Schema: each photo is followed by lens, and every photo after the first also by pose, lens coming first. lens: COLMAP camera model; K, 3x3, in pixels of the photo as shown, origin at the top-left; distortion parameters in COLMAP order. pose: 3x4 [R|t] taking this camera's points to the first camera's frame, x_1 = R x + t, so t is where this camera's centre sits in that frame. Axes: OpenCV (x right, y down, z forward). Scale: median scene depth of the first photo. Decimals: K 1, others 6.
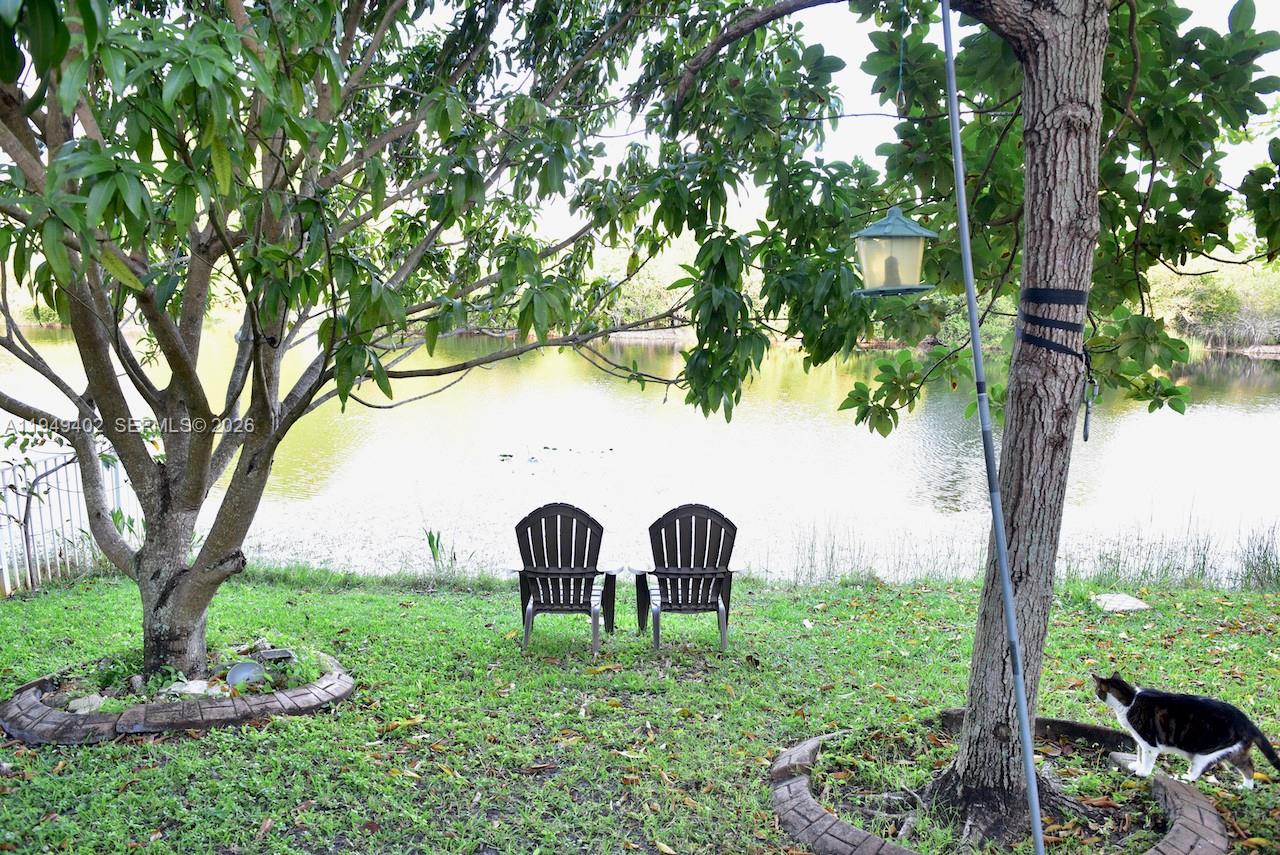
lens RADIAL K [[941.9, 0, 640.5], [0, 941.9, 430.8], [0, 0, 1]] dist [-0.044929, -0.015654]
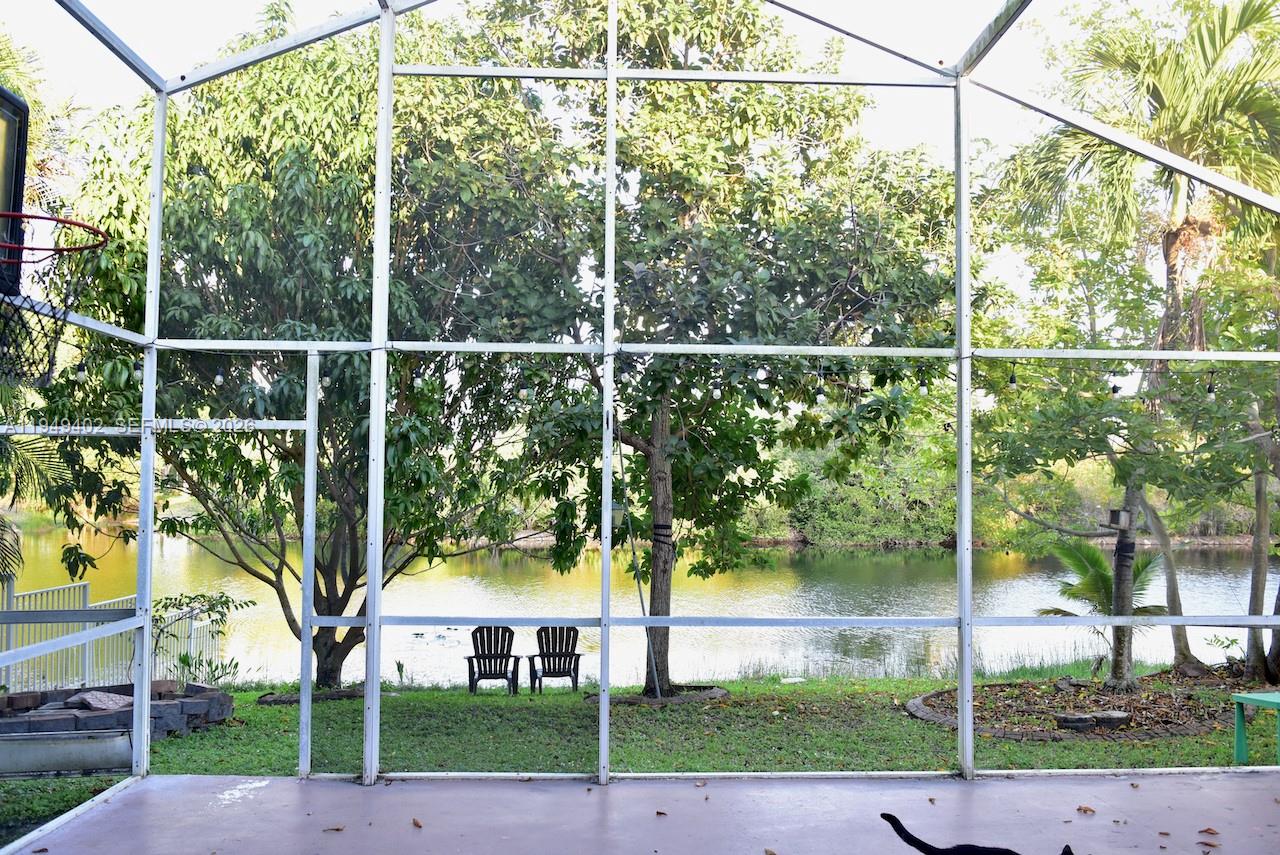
lens RADIAL K [[1000.9, 0, 644.0], [0, 1000.9, 433.6], [0, 0, 1]] dist [-0.015366, -0.003844]
pose [[0.991757, 0.000683, 0.128129, -0.038277], [0.025210, 0.979400, -0.200349, 0.122101], [-0.125627, 0.201928, 0.971310, -1.267020]]
